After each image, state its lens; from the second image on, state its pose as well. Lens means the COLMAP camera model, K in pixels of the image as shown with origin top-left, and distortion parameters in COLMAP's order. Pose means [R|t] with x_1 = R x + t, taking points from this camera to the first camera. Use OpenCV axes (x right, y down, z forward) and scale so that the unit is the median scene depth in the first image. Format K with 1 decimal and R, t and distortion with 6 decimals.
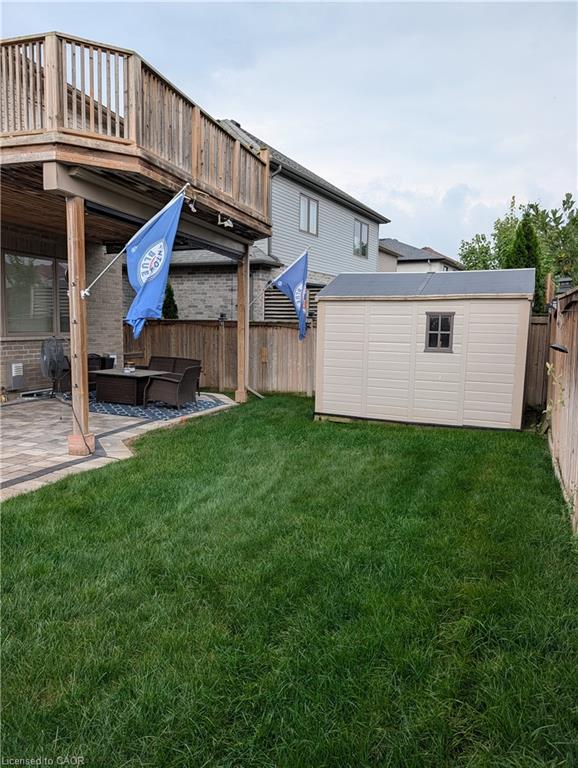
lens RADIAL K [[557.4, 0, 303.8], [0, 557.4, 384.1], [0, 0, 1]] dist [-0.001339, -0.008011]
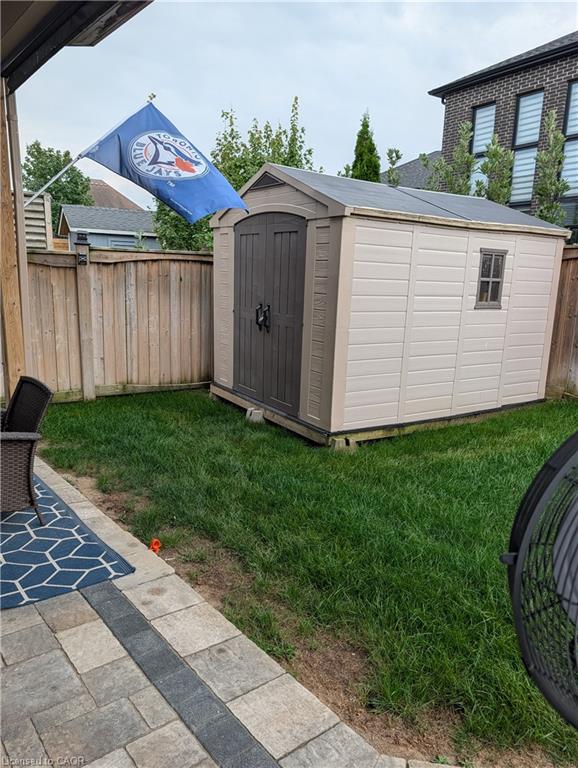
lens RADIAL K [[557.4, 0, 303.8], [0, 557.4, 384.1], [0, 0, 1]] dist [-0.001339, -0.008011]
pose [[0.552156, -0.155309, 0.819148, -0.459915], [0.063830, 0.987488, 0.144201, -0.078908], [-0.831294, -0.027335, 0.555160, 0.803843]]
